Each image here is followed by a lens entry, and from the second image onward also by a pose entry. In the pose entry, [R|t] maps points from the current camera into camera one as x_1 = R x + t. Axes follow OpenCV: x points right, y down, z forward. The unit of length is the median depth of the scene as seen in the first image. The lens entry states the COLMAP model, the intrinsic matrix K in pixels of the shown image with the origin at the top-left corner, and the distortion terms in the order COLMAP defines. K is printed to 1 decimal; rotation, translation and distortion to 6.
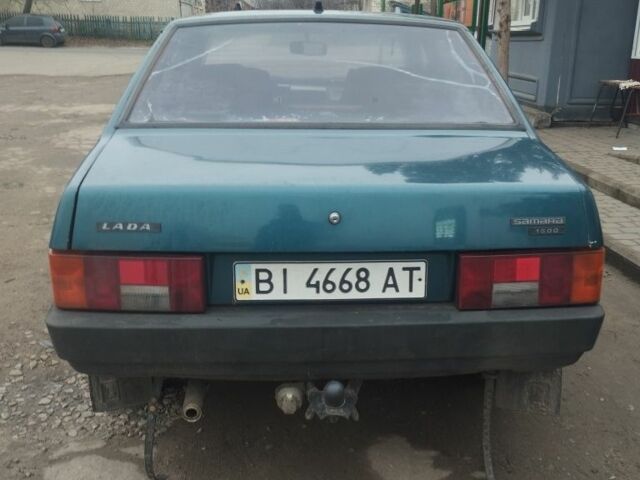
lens RADIAL K [[711.9, 0, 320.0], [0, 711.9, 240.0], [0, 0, 1]] dist [0.047700, -0.012427]
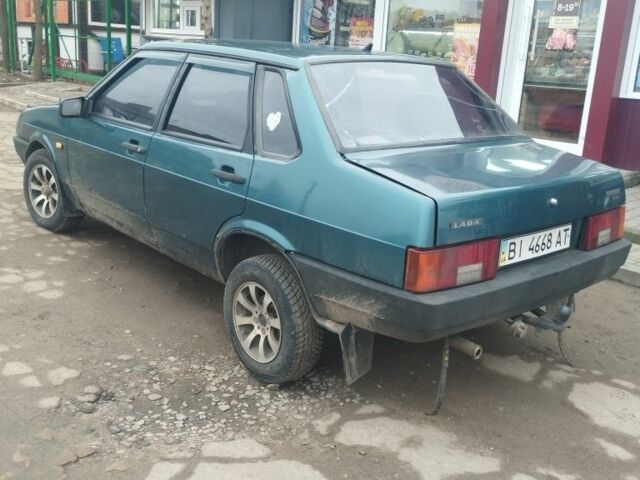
lens RADIAL K [[711.9, 0, 320.0], [0, 711.9, 240.0], [0, 0, 1]] dist [0.047700, -0.012427]
pose [[0.779177, -0.133055, 0.612519, -1.283817], [0.126399, 0.990488, 0.054371, -0.094047], [-0.613927, 0.035057, 0.788584, 0.078363]]
